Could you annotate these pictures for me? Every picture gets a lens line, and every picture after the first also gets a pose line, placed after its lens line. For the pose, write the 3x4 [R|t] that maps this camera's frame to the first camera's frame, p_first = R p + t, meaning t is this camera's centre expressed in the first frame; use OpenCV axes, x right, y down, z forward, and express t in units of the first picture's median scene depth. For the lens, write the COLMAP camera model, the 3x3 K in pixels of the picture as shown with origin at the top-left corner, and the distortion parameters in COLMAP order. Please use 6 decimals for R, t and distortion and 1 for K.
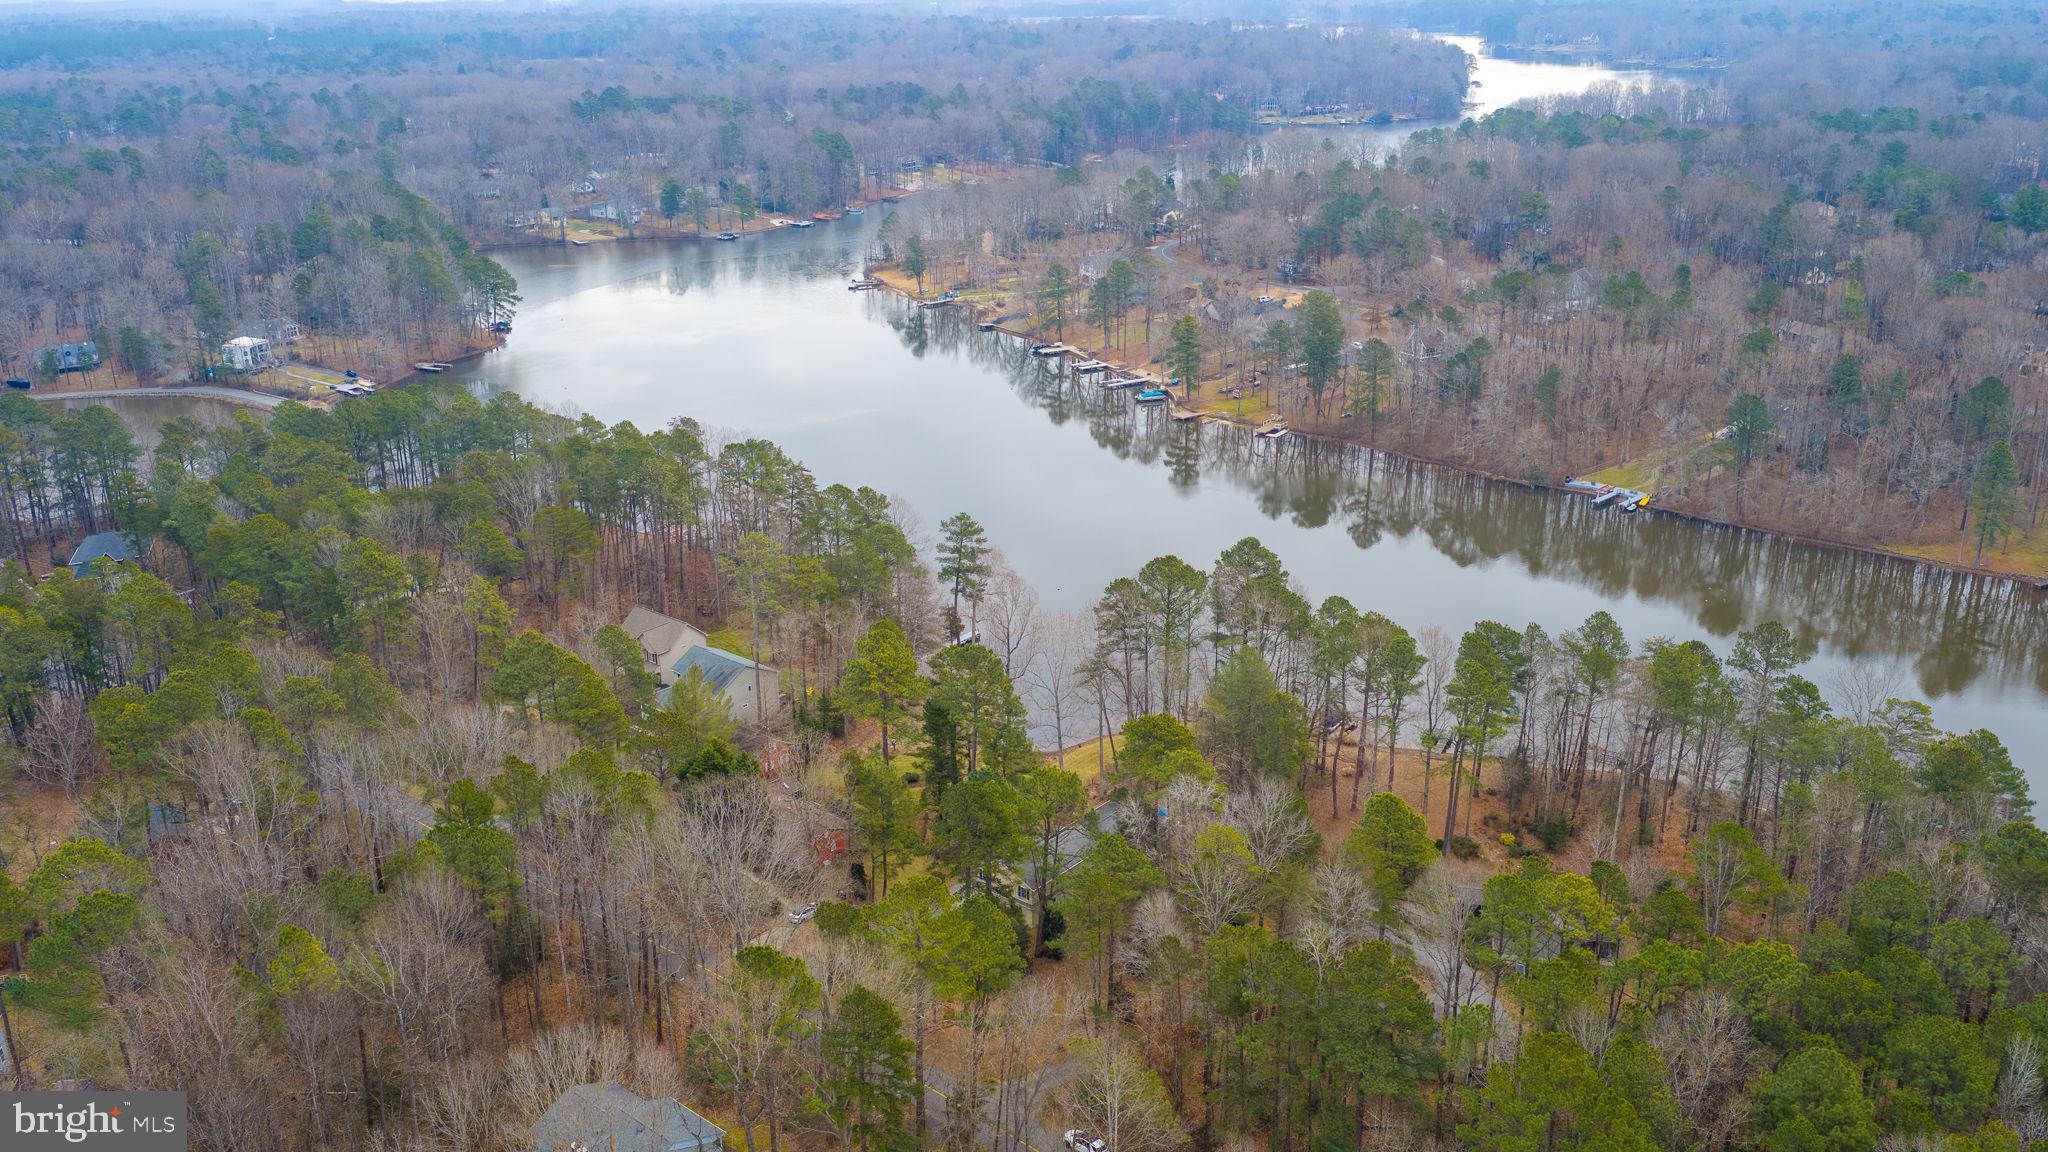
lens RADIAL K [[1697.4, 0, 1024.0], [0, 1697.4, 576.0], [0, 0, 1]] dist [0.026698, -0.059514]
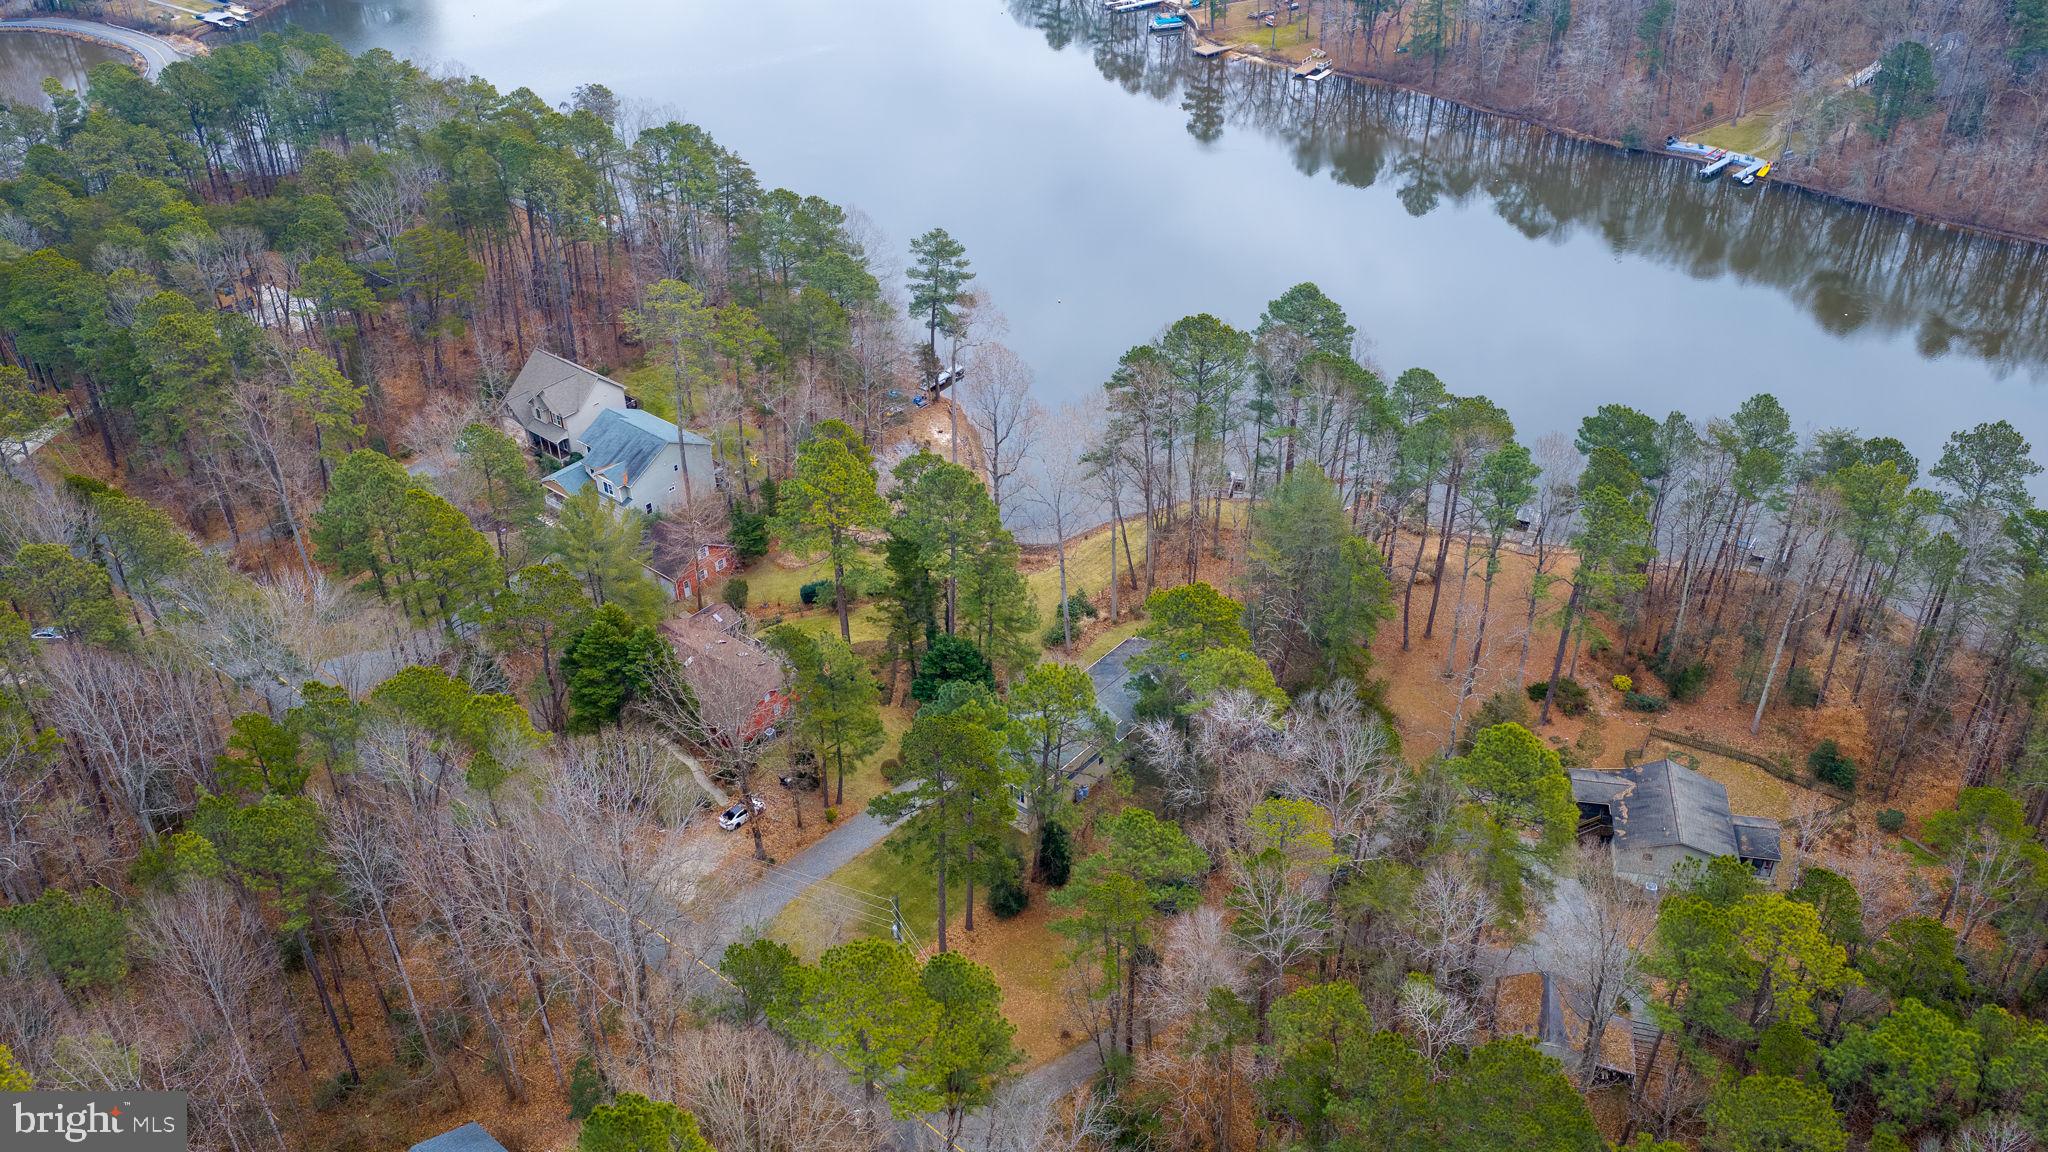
lens RADIAL K [[1697.4, 0, 1024.0], [0, 1697.4, 576.0], [0, 0, 1]] dist [0.026698, -0.059514]
pose [[0.999973, -0.007359, -0.000174, 0.002798], [0.007185, 0.970607, 0.240561, -0.066634], [-0.001601, -0.240556, 0.970634, 0.178918]]
